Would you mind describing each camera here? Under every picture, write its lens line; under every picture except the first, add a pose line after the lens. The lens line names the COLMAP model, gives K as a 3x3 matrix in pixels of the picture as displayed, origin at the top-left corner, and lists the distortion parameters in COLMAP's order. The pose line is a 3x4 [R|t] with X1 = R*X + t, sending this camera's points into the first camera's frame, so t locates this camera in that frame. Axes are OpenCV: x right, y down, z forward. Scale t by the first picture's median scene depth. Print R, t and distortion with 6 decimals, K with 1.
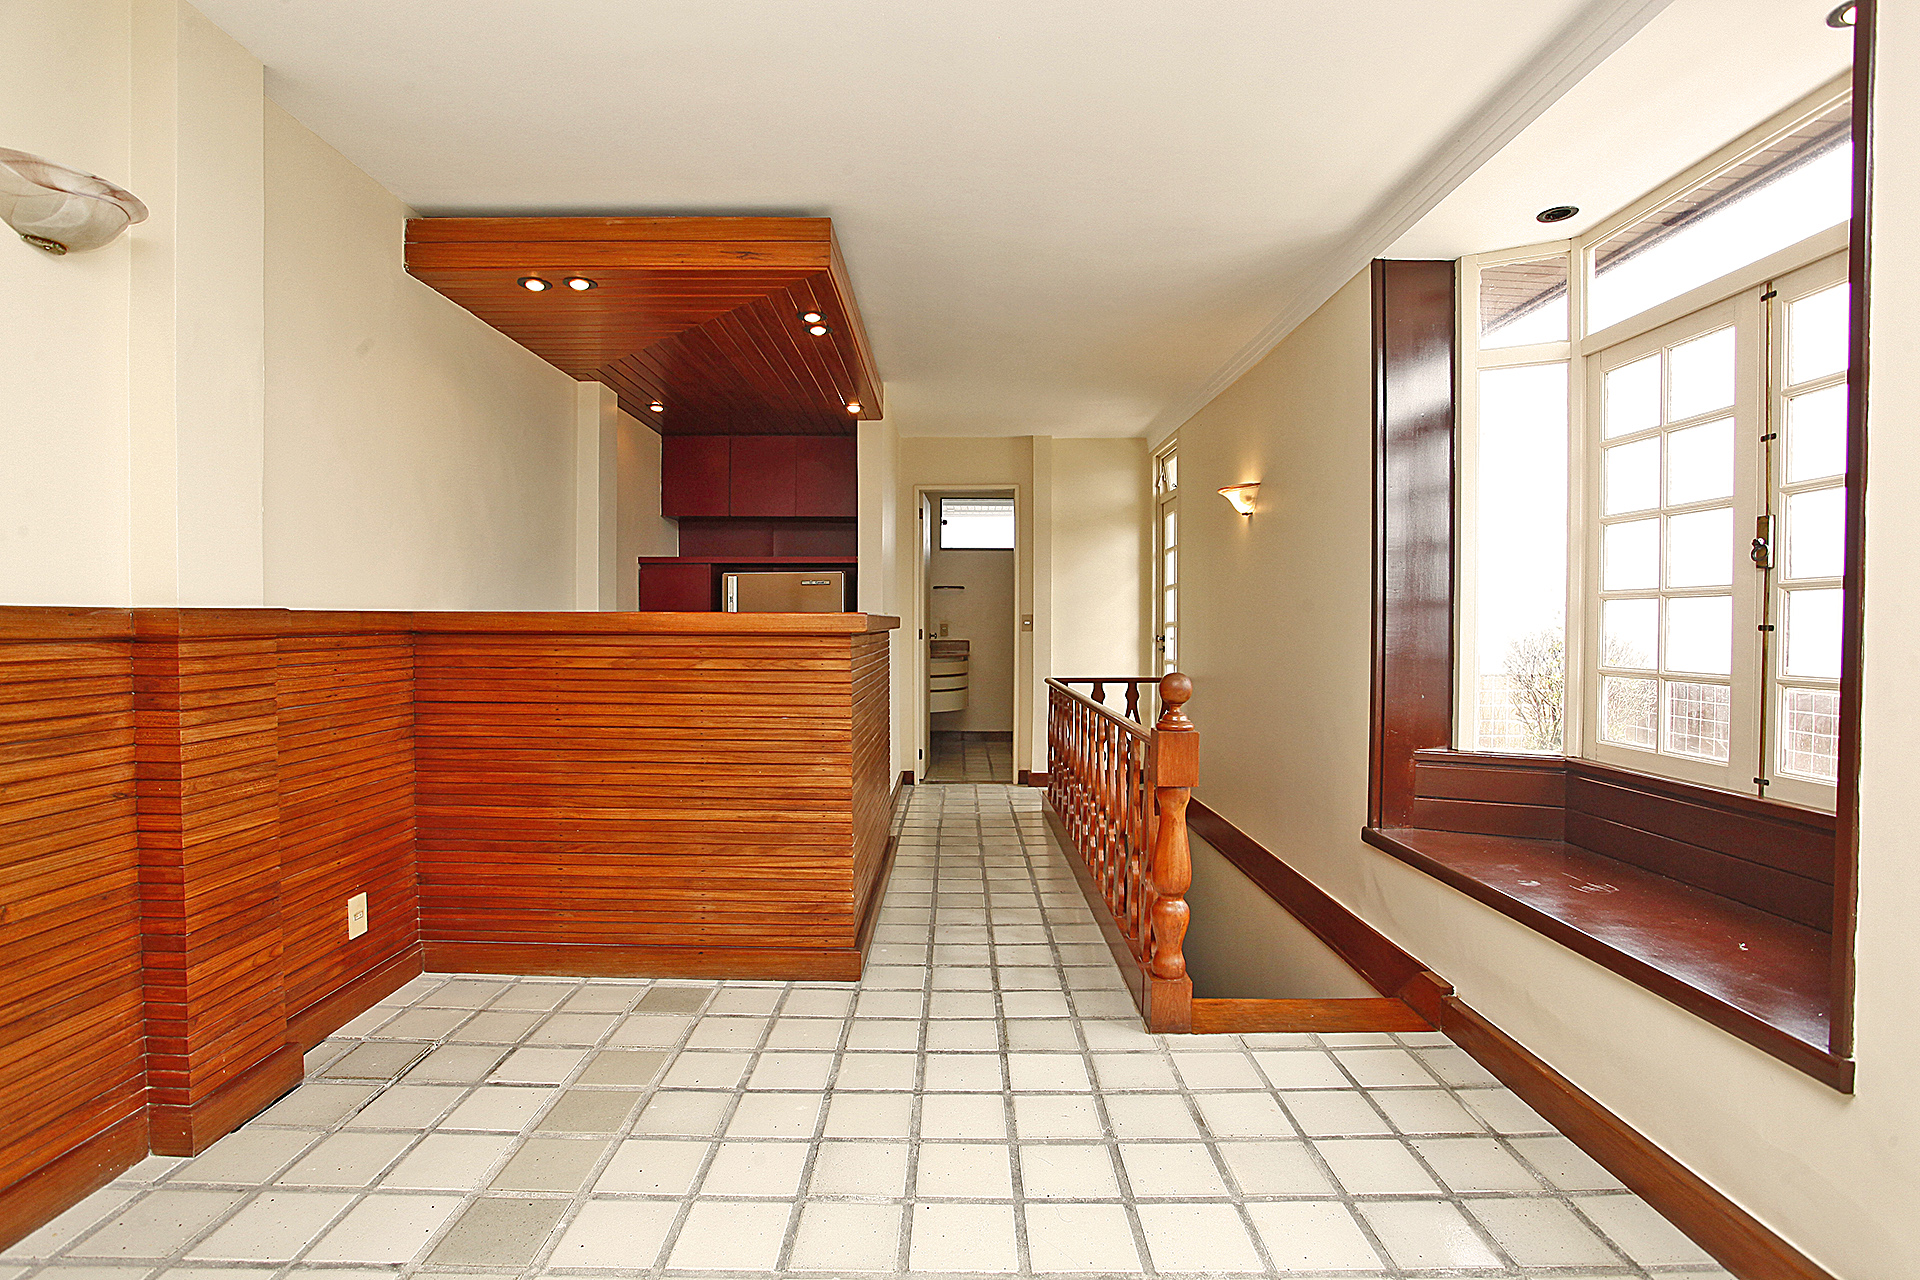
lens RADIAL K [[936.8, 0, 954.7], [0, 936.8, 643.5], [0, 0, 1]] dist [-0.076896, 0.033340]
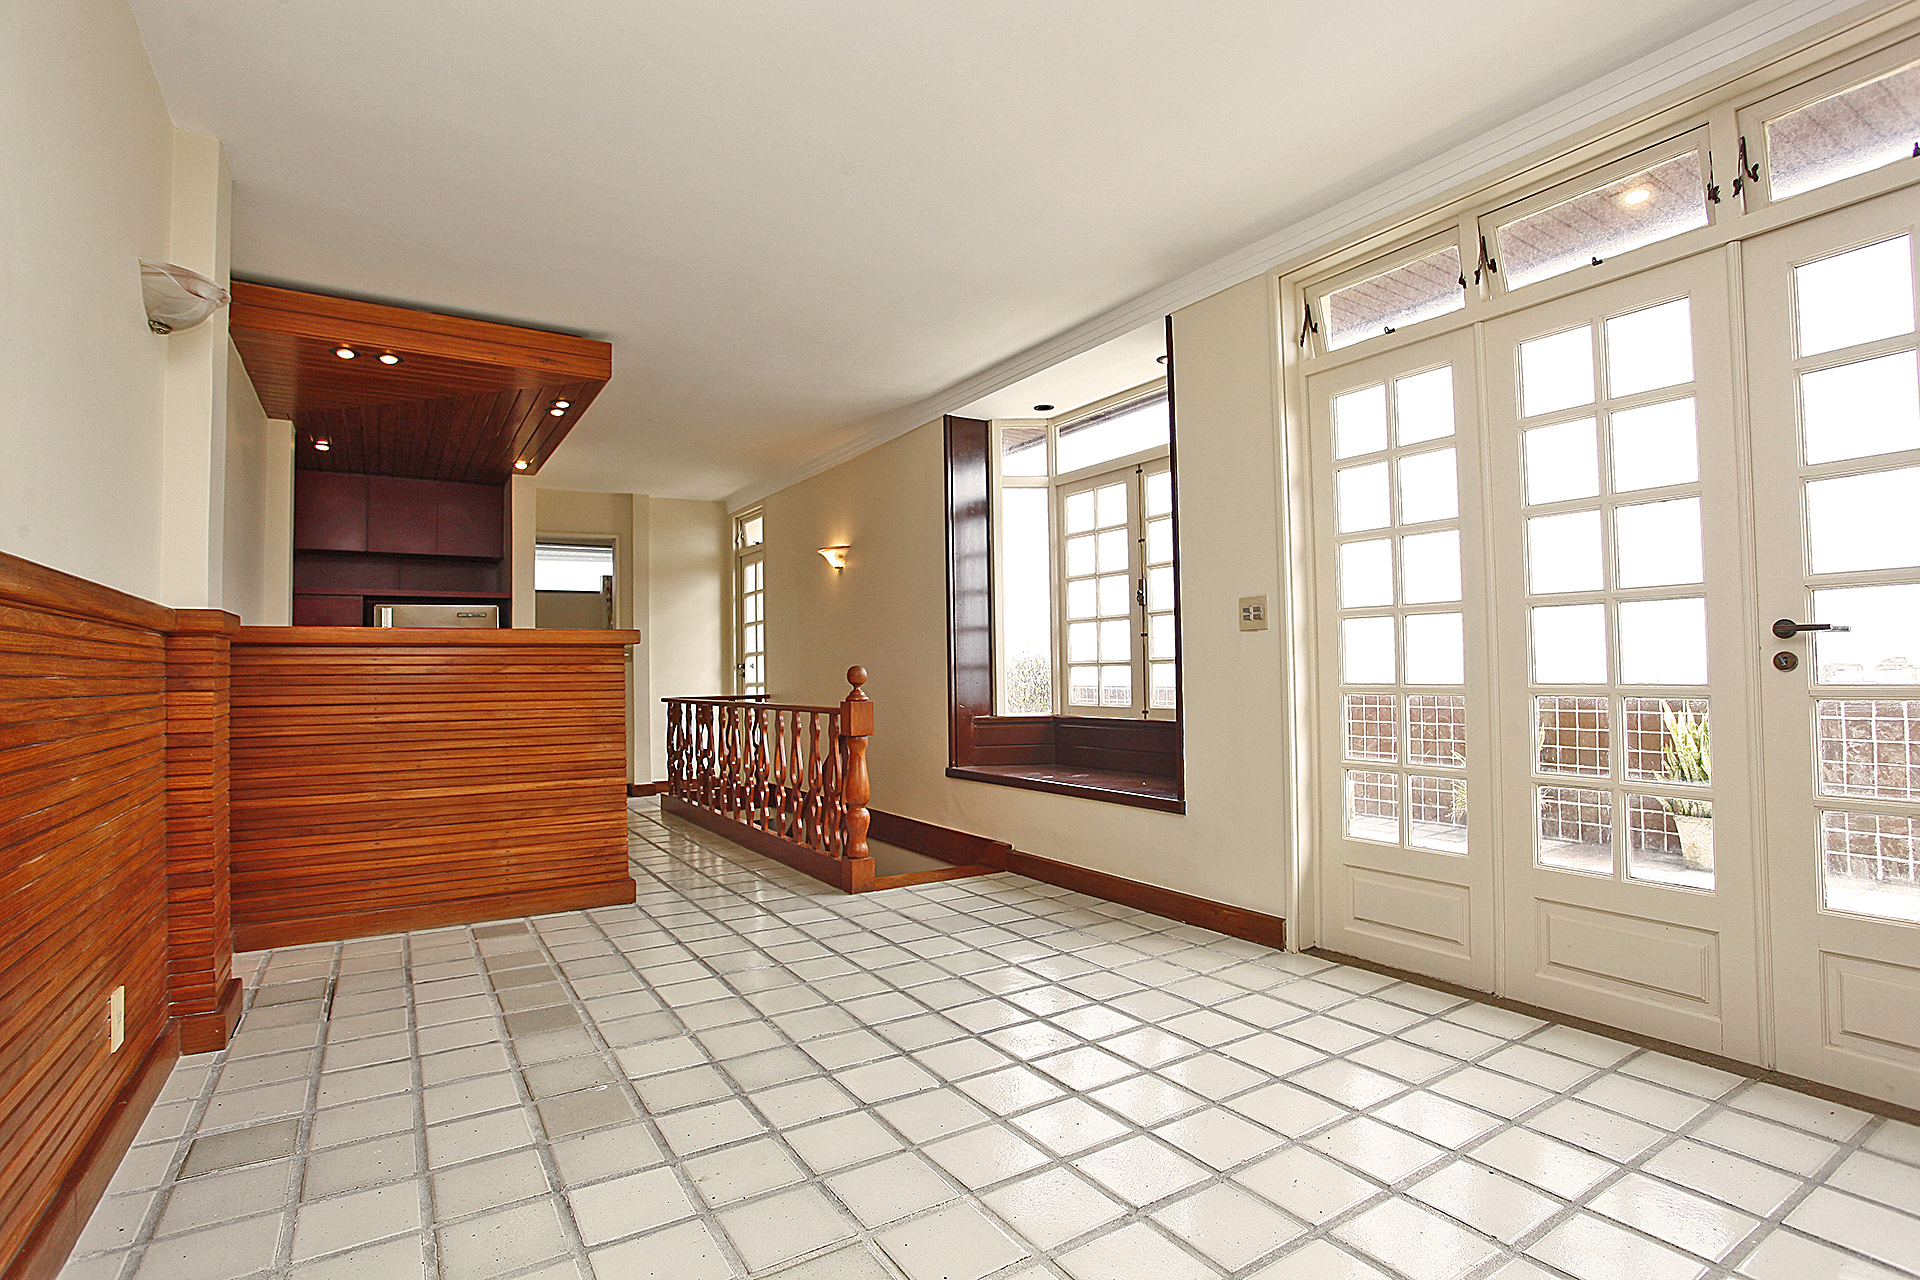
lens RADIAL K [[936.8, 0, 954.7], [0, 936.8, 643.5], [0, 0, 1]] dist [-0.076896, 0.033340]
pose [[0.847071, -0.001342, 0.531479, -0.433660], [0.029901, 0.998533, -0.045134, 0.064098], [-0.530639, 0.054123, 0.845868, -0.413952]]
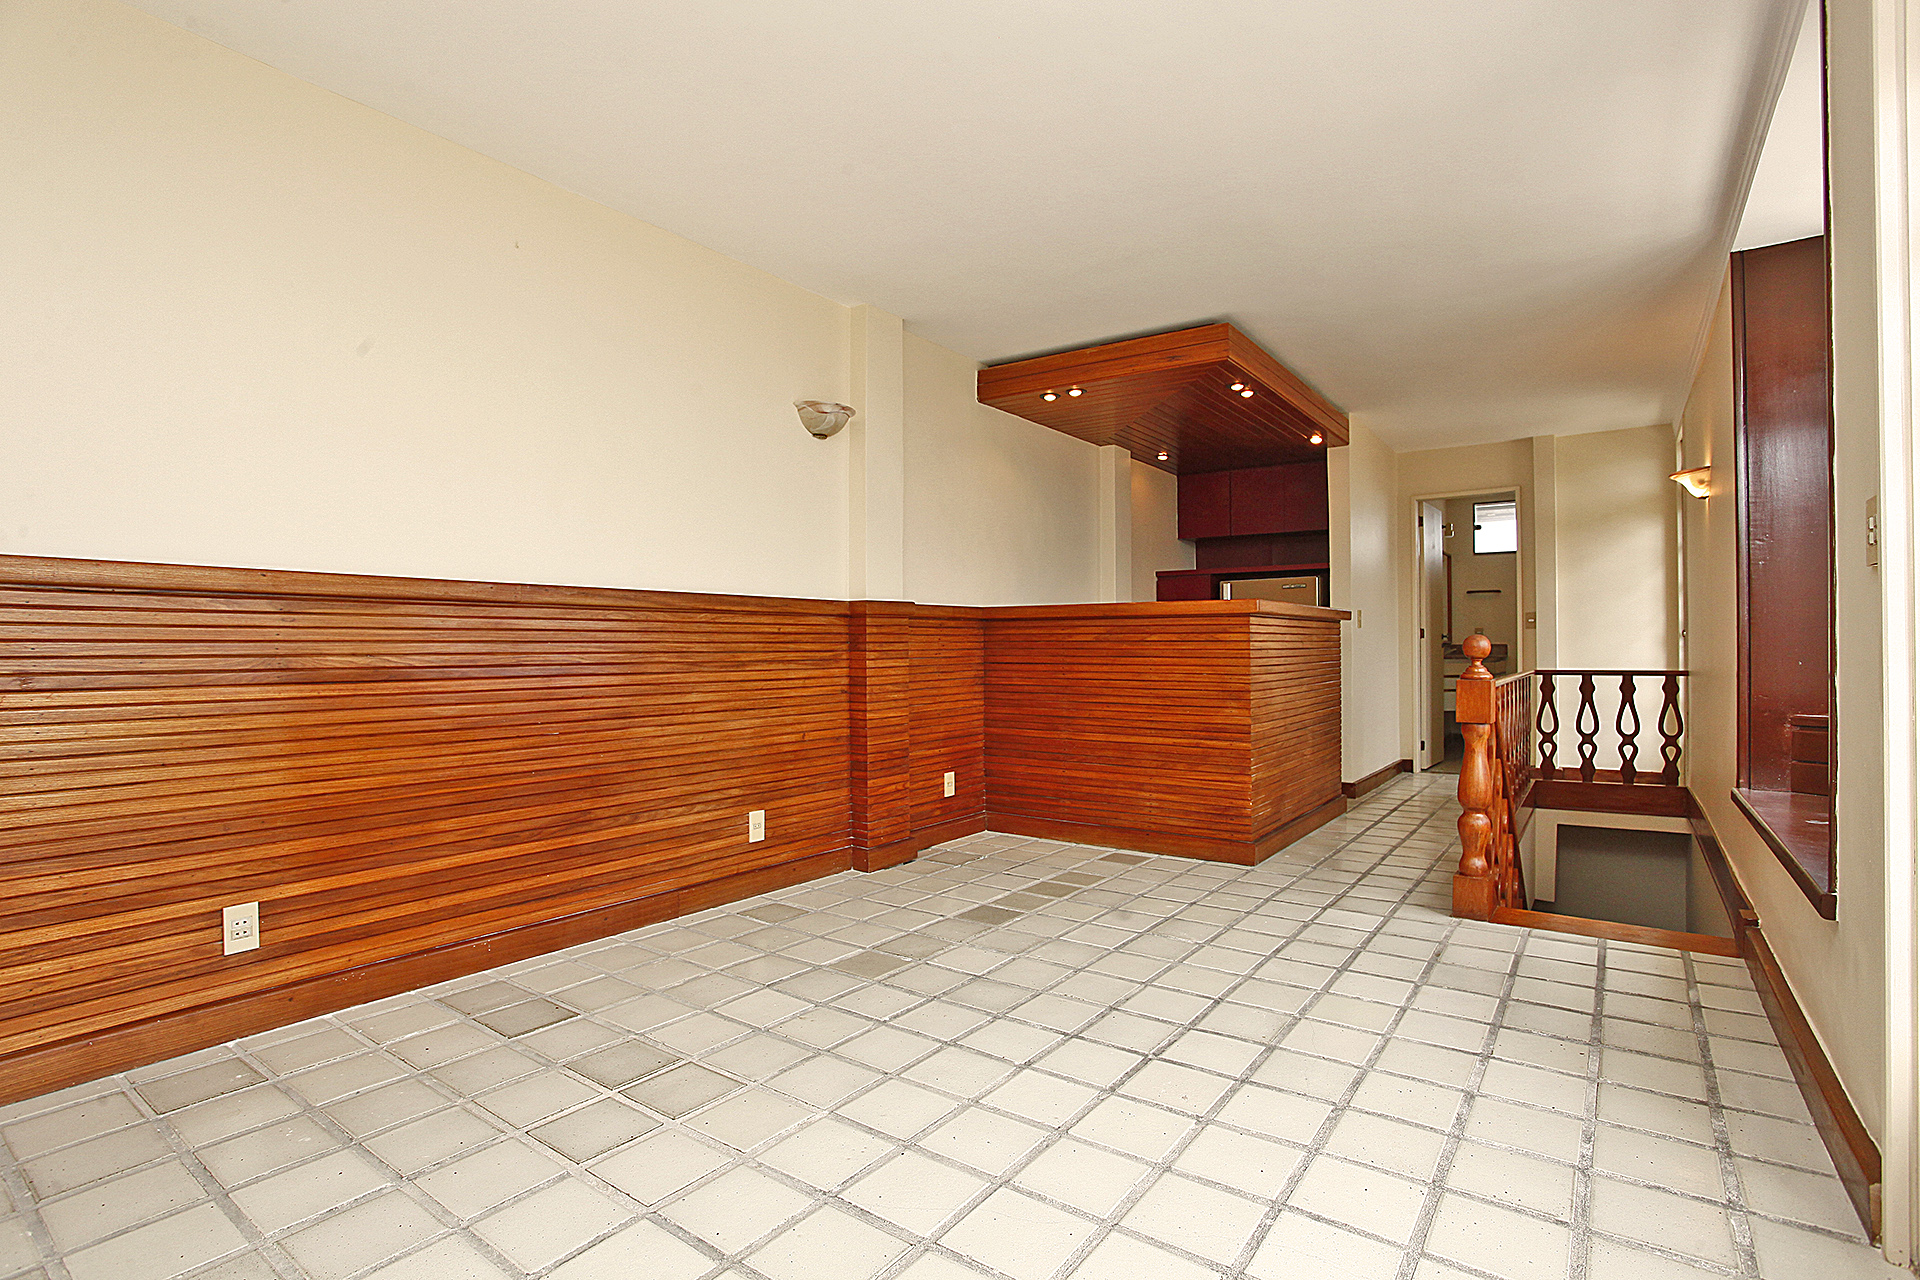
lens RADIAL K [[936.8, 0, 954.7], [0, 936.8, 643.5], [0, 0, 1]] dist [-0.076896, 0.033340]
pose [[0.807604, -0.008194, -0.589669, 0.360456], [-0.006731, 0.999710, -0.023111, 0.069872], [0.589687, 0.022634, 0.807314, -0.388707]]
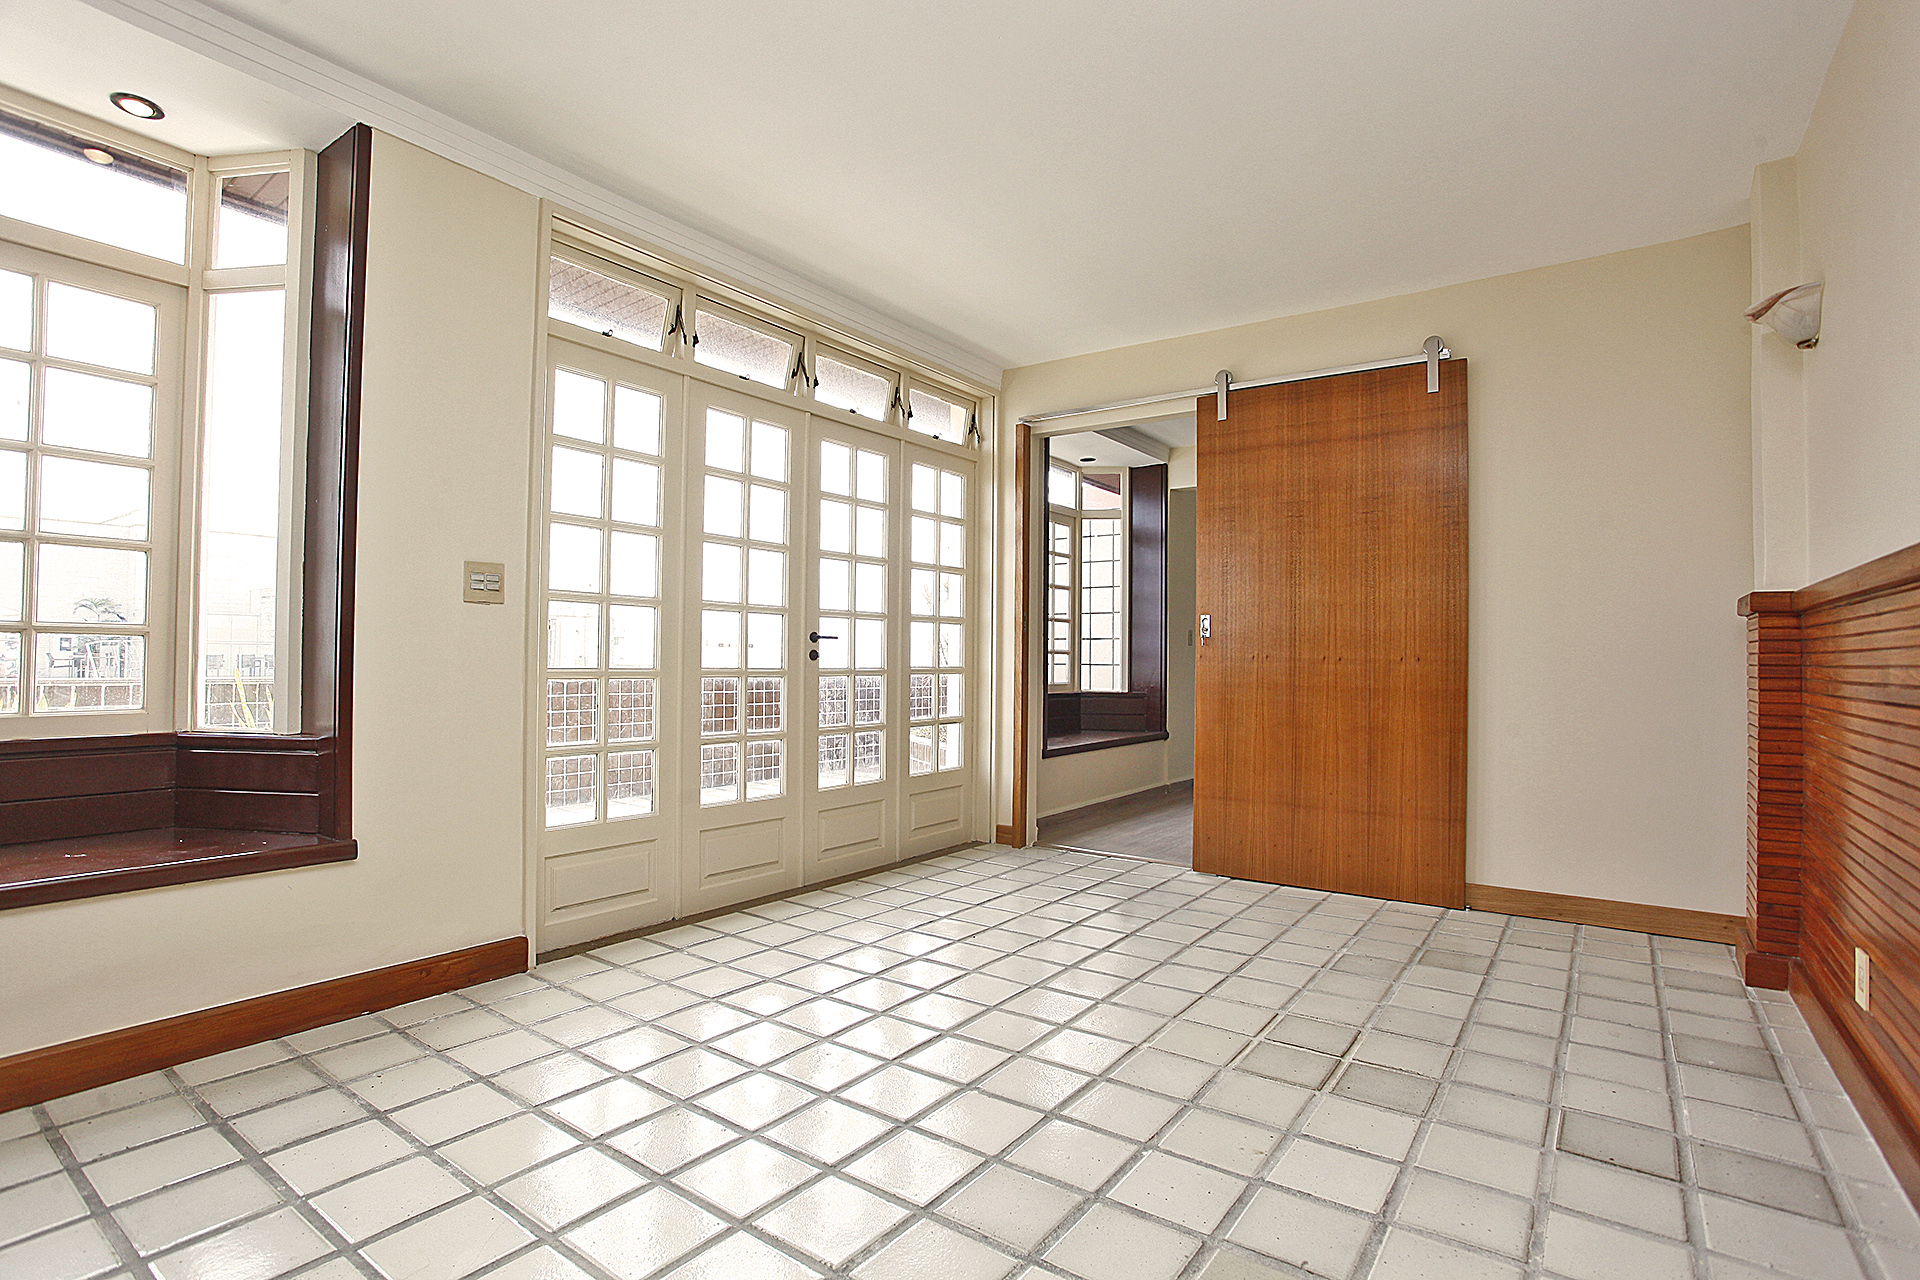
lens RADIAL K [[936.8, 0, 954.7], [0, 936.8, 643.5], [0, 0, 1]] dist [-0.076896, 0.033340]
pose [[-0.806840, -0.005804, 0.590742, -0.450616], [-0.003054, 0.999979, 0.005654, 0.040507], [-0.590763, 0.002757, -0.806841, 0.834599]]
